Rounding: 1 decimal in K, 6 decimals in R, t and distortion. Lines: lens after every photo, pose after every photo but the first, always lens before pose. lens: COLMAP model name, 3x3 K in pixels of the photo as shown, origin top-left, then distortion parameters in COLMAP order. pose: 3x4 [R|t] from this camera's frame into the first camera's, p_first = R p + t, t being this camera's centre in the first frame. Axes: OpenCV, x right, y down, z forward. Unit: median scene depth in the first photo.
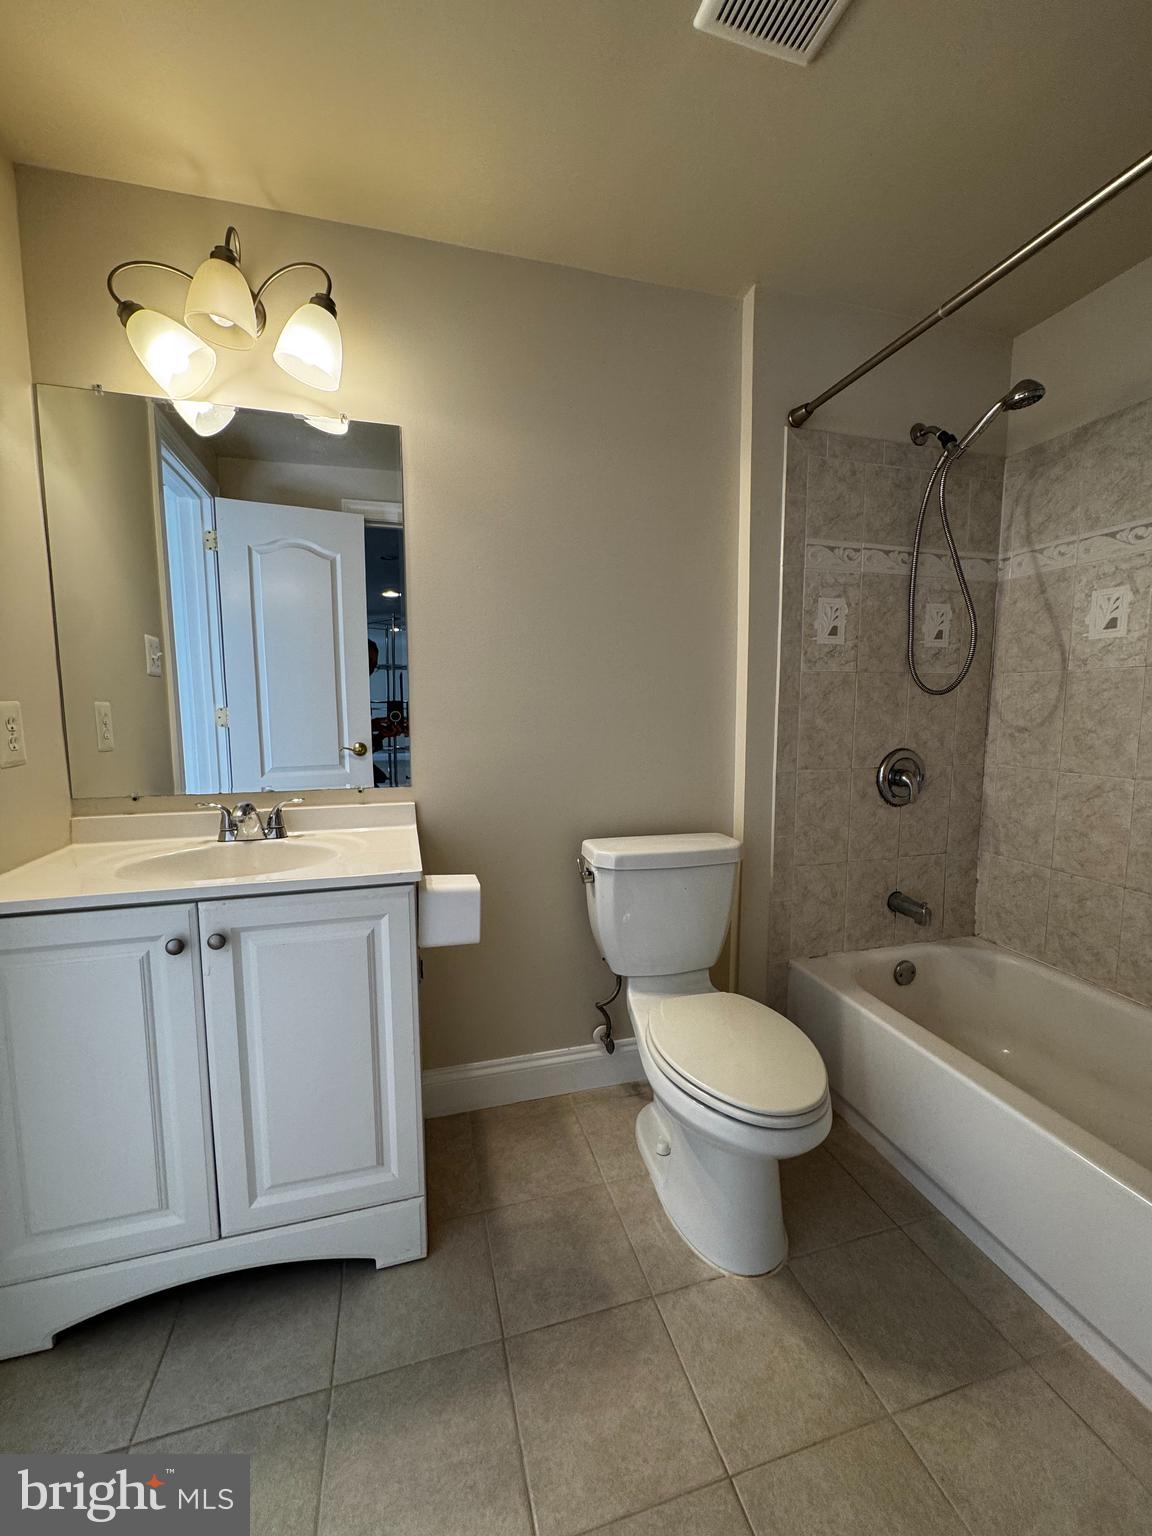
lens RADIAL K [[612.2, 0, 576.4], [0, 612.2, 768.4], [0, 0, 1]] dist [-0.002959, 0.000881]
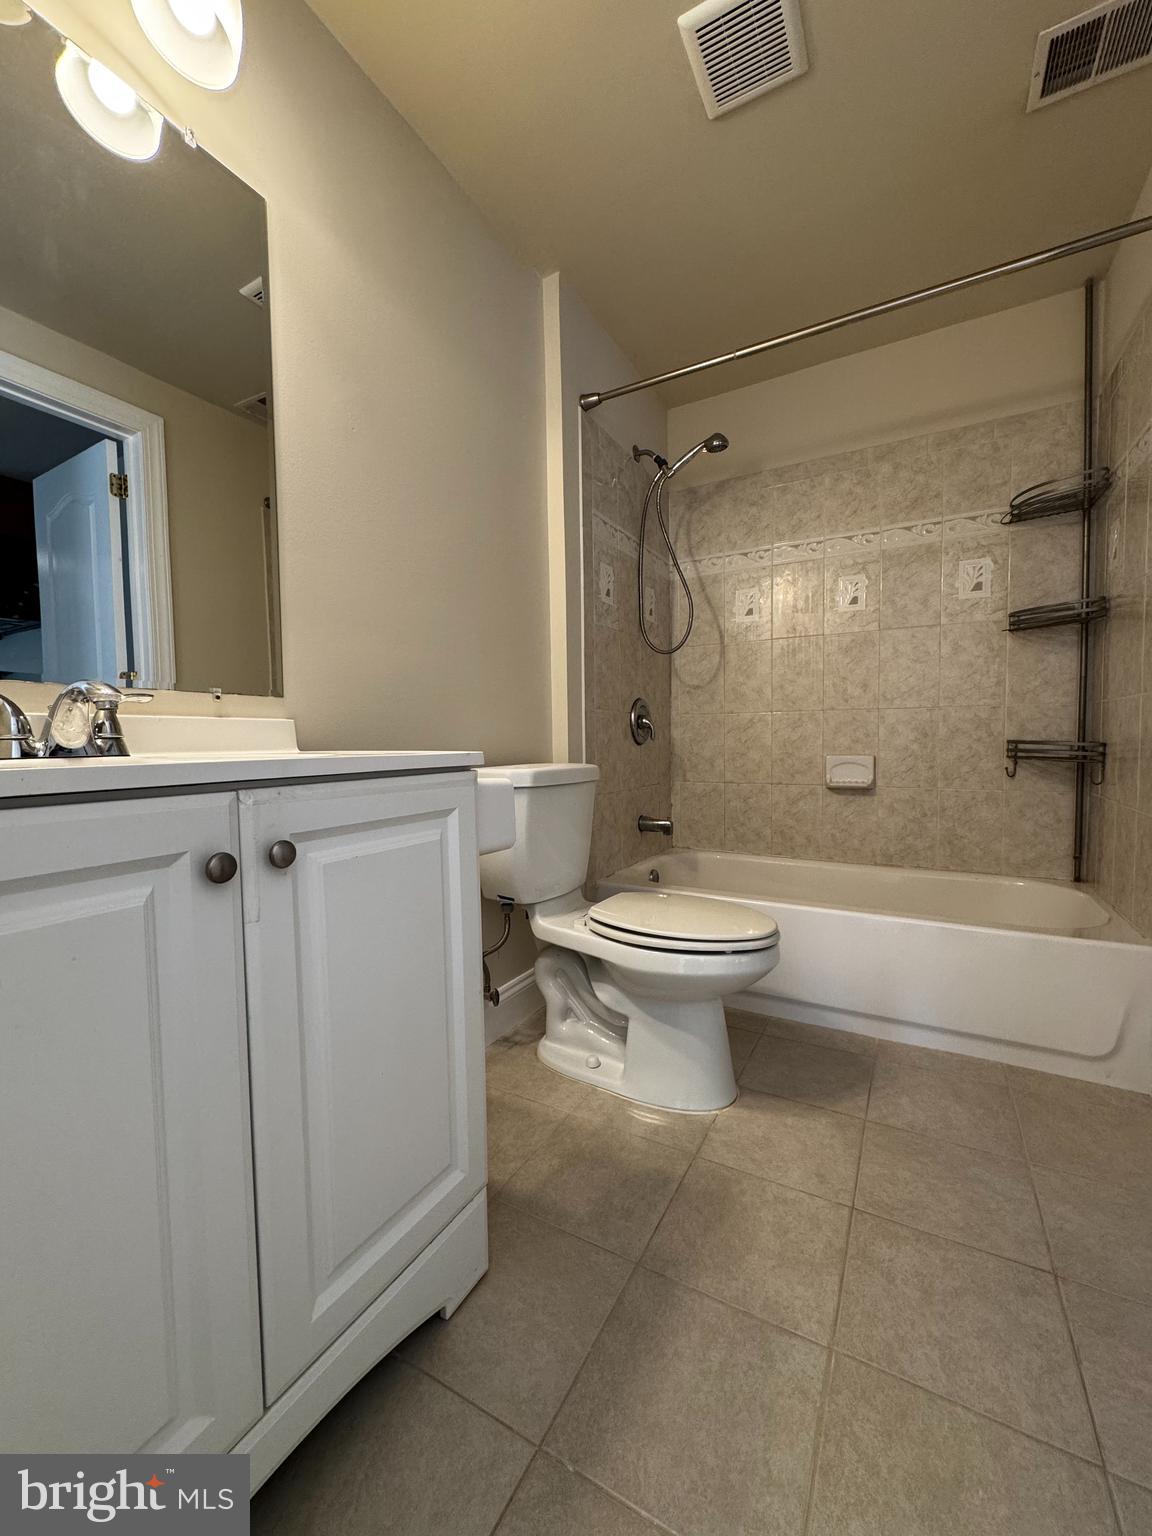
lens RADIAL K [[612.2, 0, 576.8], [0, 612.2, 769.0], [0, 0, 1]] dist [-0.002959, 0.000881]
pose [[0.709697, -0.041448, 0.703287, -0.496888], [0.085405, 0.995967, -0.027485, 0.150909], [-0.699311, 0.079570, 0.710375, 0.239854]]
